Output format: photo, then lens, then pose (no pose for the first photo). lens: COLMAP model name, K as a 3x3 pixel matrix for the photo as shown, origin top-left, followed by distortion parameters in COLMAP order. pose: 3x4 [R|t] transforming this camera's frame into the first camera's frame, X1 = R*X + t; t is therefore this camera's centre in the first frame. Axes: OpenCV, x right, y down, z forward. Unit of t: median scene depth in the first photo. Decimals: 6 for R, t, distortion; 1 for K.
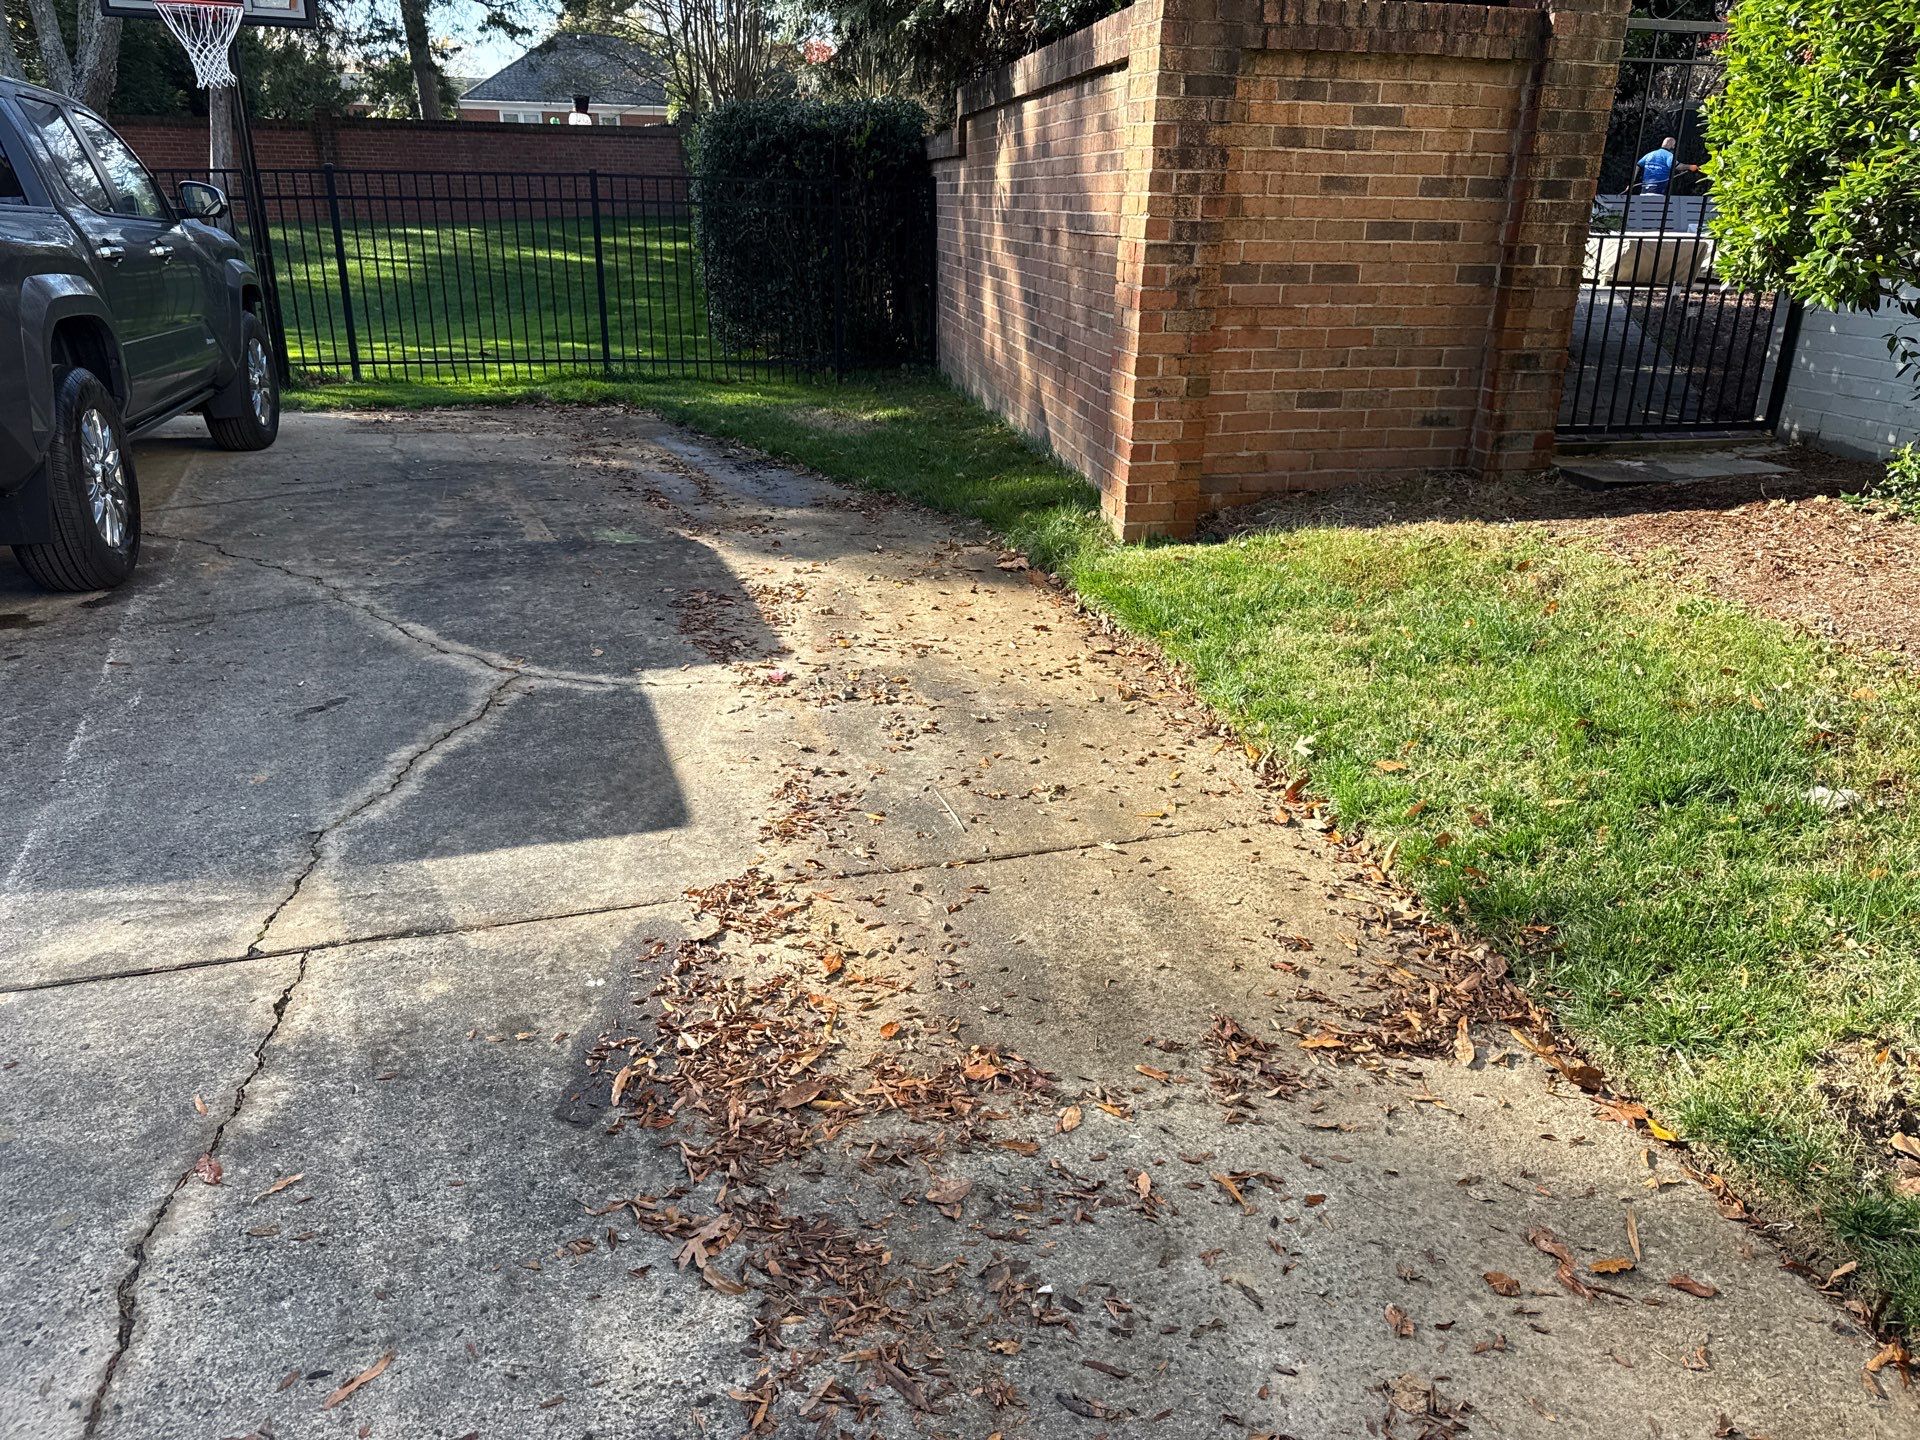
lens RADIAL K [[1389.3, 0, 960.0], [0, 1389.3, 720.0], [0, 0, 1]] dist [0.050598, -0.041471]
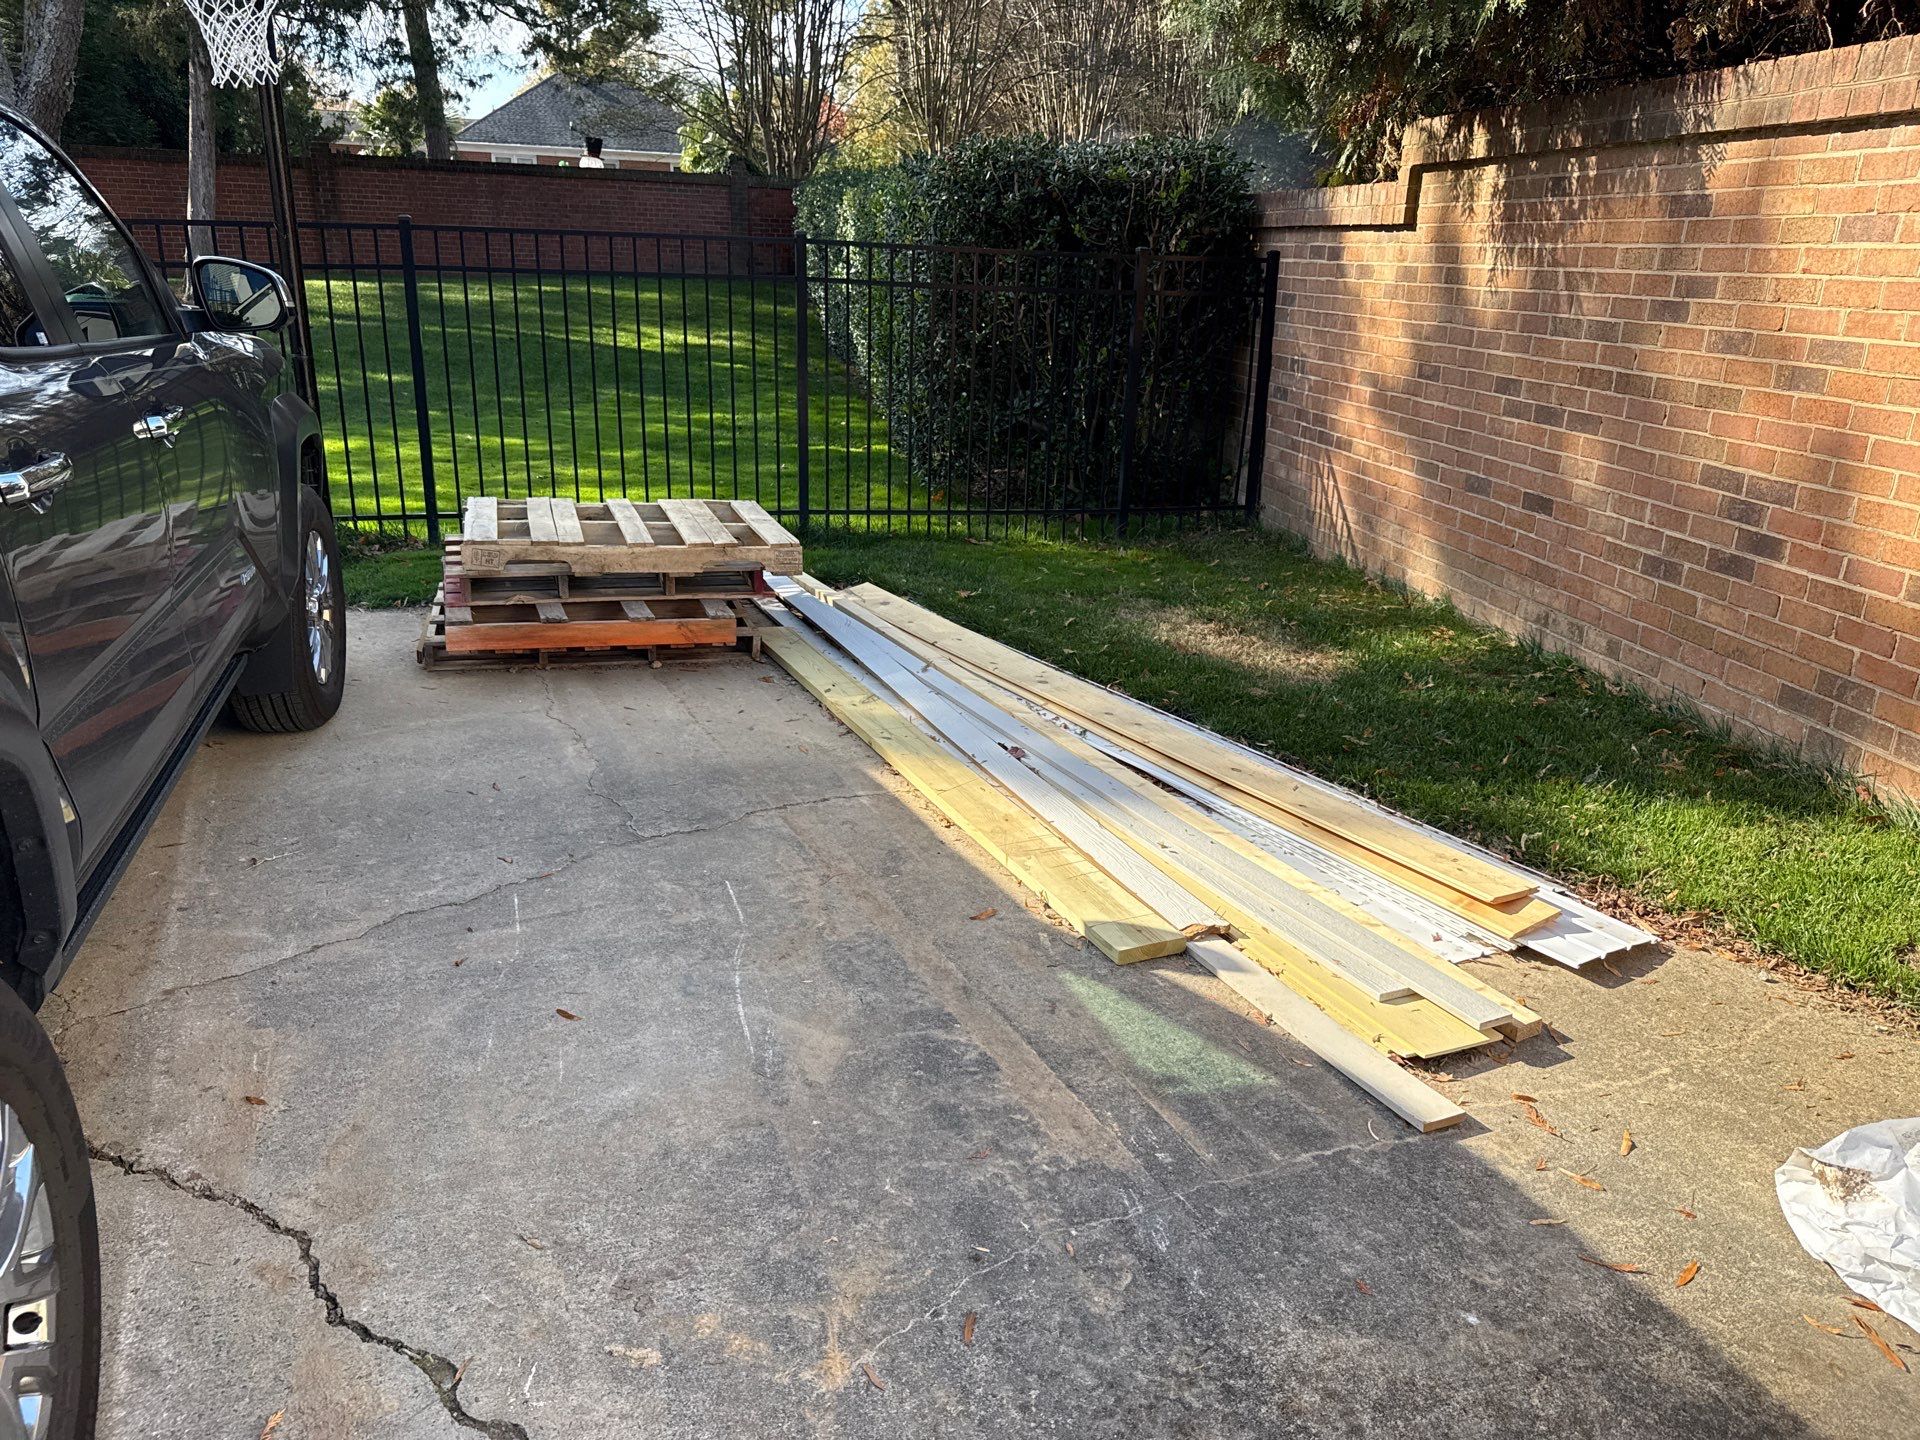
lens RADIAL K [[1349.3, 0, 960.0], [0, 1349.3, 720.0], [0, 0, 1]] dist [0.001526, -0.000863]
pose [[0.998830, 0.008088, 0.047680, -0.228413], [-0.007078, 0.999748, -0.021324, -0.157180], [-0.047840, 0.020962, 0.998635, 0.386283]]
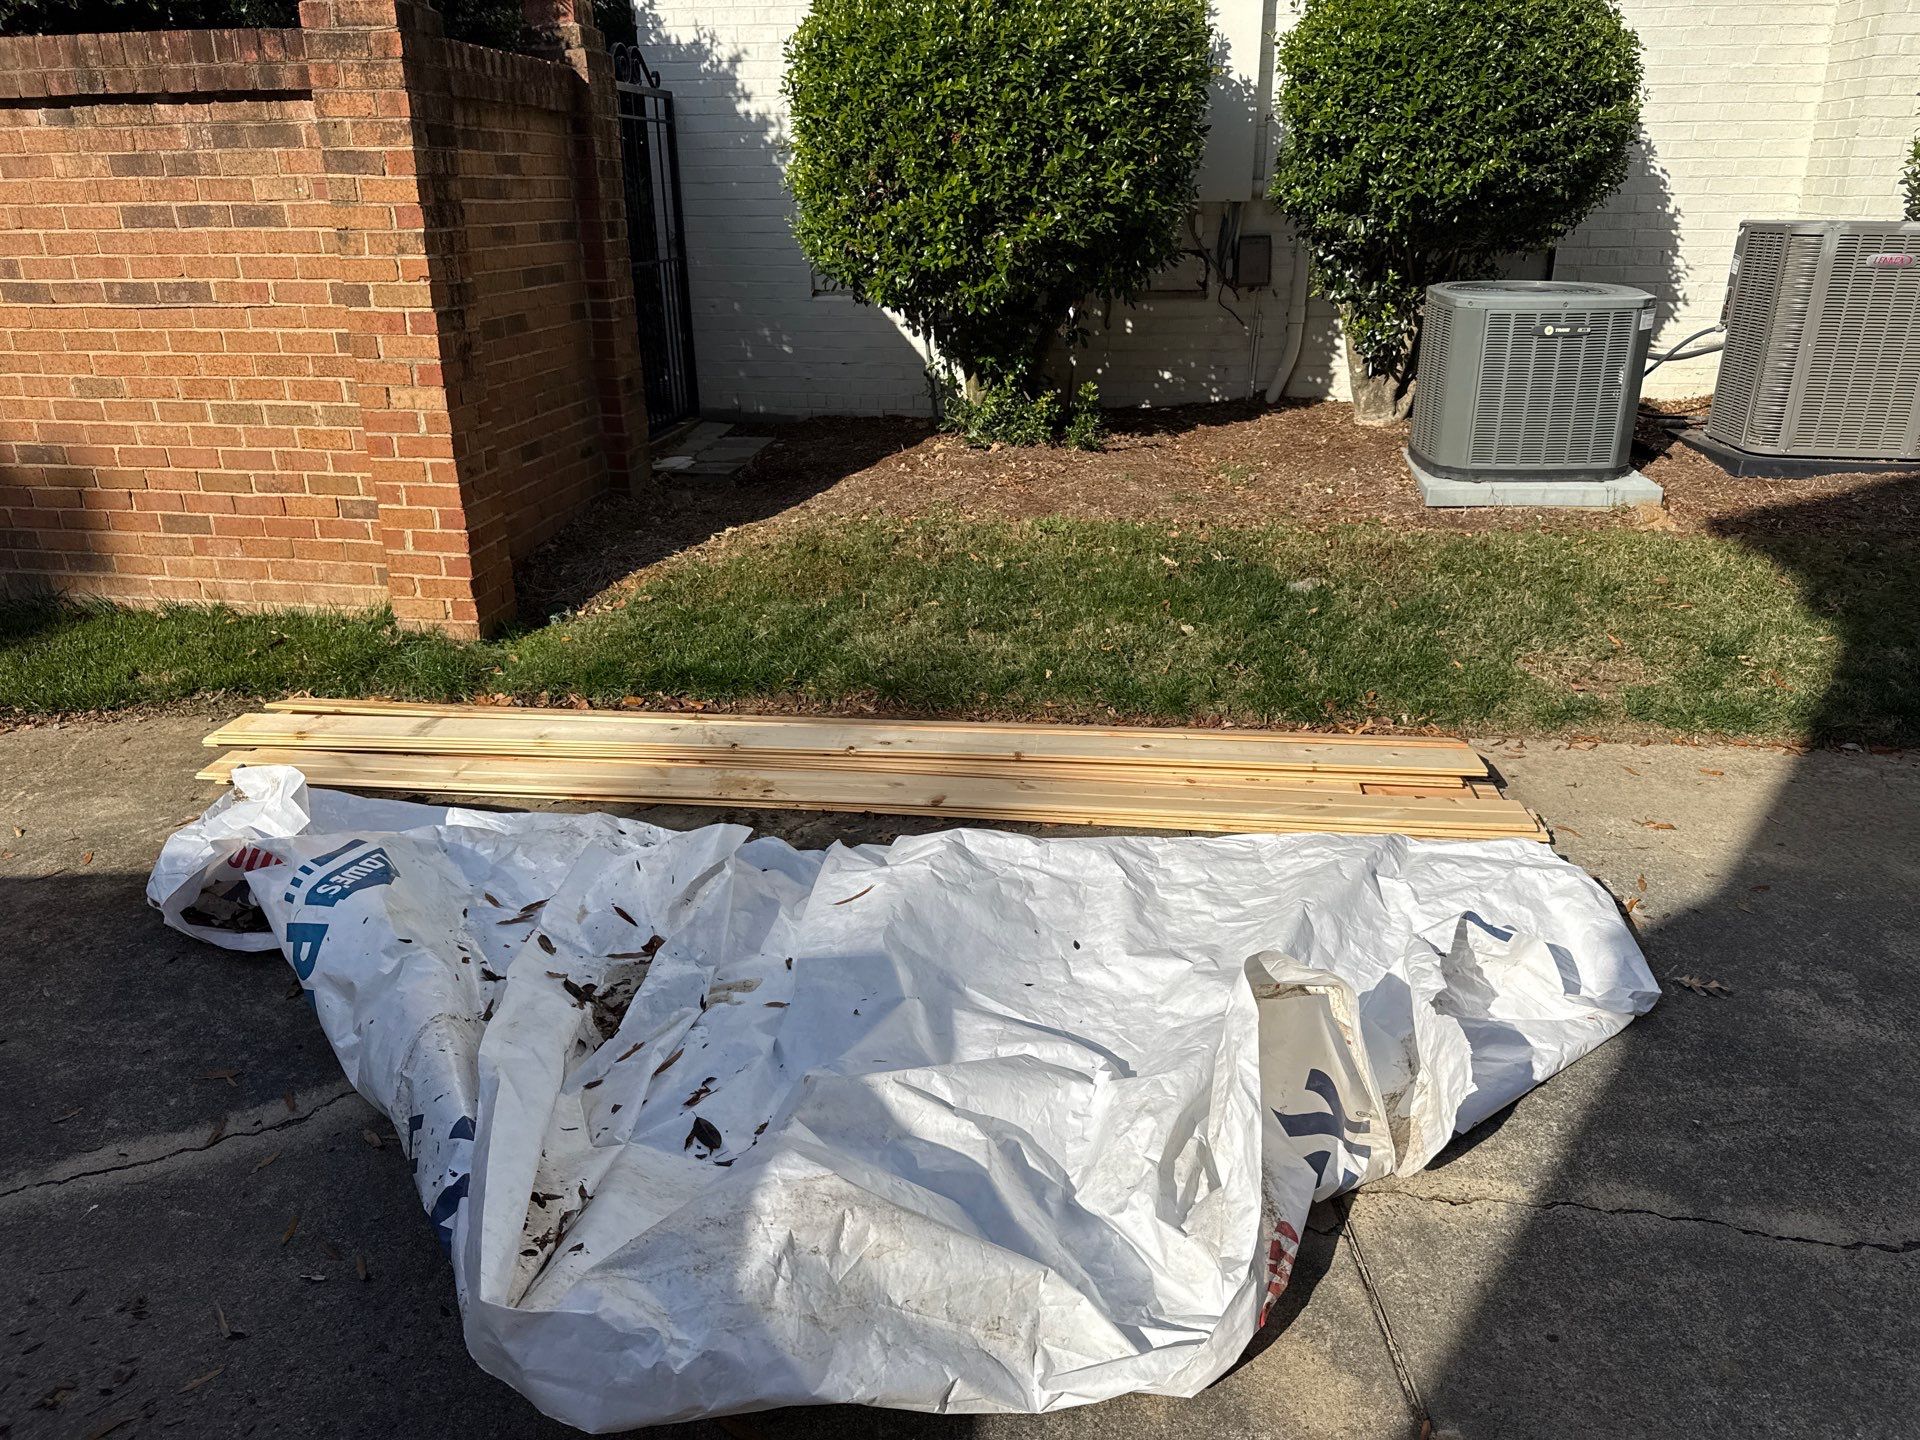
lens RADIAL K [[1389.3, 0, 960.0], [0, 1389.3, 720.0], [0, 0, 1]] dist [0.050598, -0.041471]
pose [[0.318921, -0.358389, 0.877409, -0.345559], [0.349819, 0.904897, 0.242464, -0.115840], [-0.880861, 0.229607, 0.413962, 0.226182]]
